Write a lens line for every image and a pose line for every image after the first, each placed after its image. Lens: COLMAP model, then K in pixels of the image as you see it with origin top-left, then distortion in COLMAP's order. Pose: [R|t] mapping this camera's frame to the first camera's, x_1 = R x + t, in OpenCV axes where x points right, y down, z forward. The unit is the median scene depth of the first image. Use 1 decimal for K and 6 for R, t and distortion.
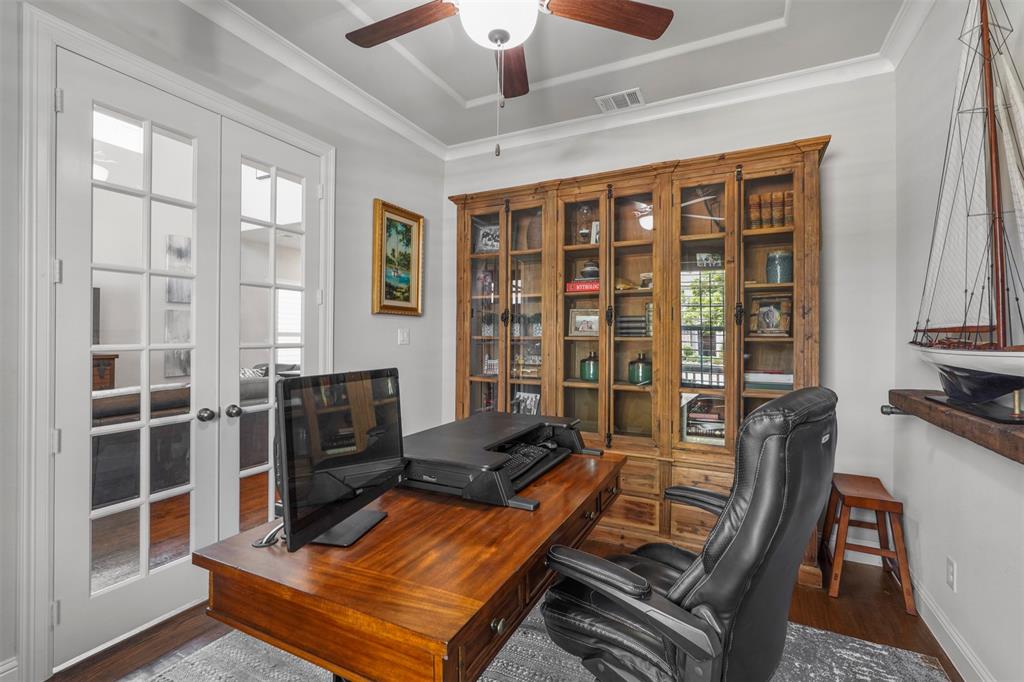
lens RADIAL K [[479.3, 0, 512.0], [0, 479.3, 341.0], [0, 0, 1]] dist [-0.001117, -0.000036]
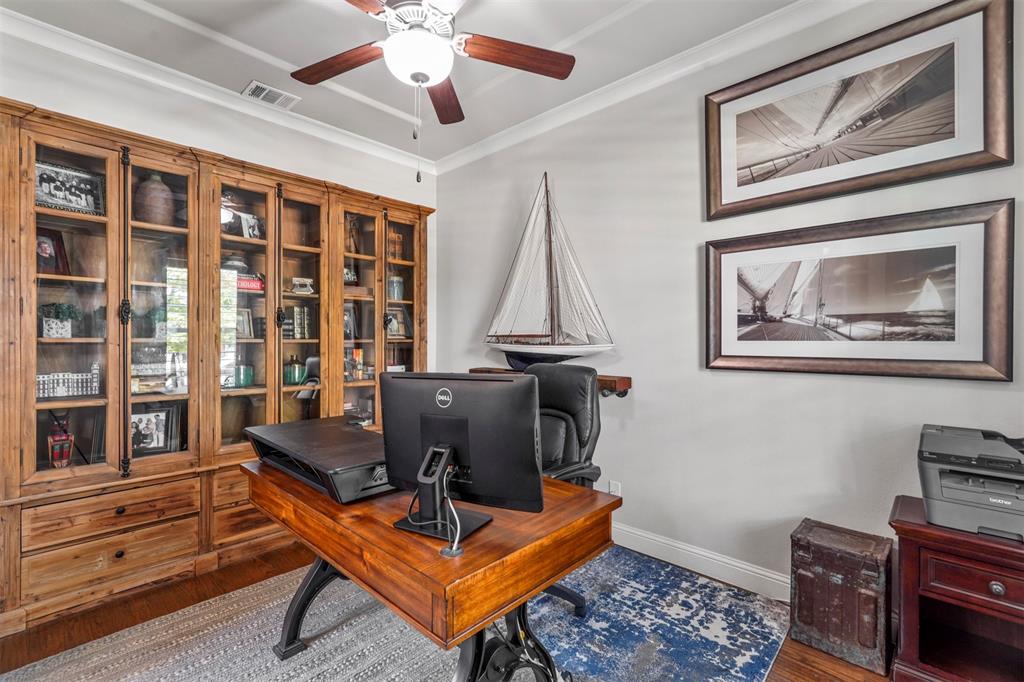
lens RADIAL K [[448.5, 0, 512.0], [0, 448.5, 341.0], [0, 0, 1]] dist [-0.000933, 0.000159]
pose [[0.287259, -0.004665, 0.957842, -0.526699], [0.005066, 0.999982, 0.003351, -0.004410], [-0.957839, 0.003889, 0.287278, 0.275504]]
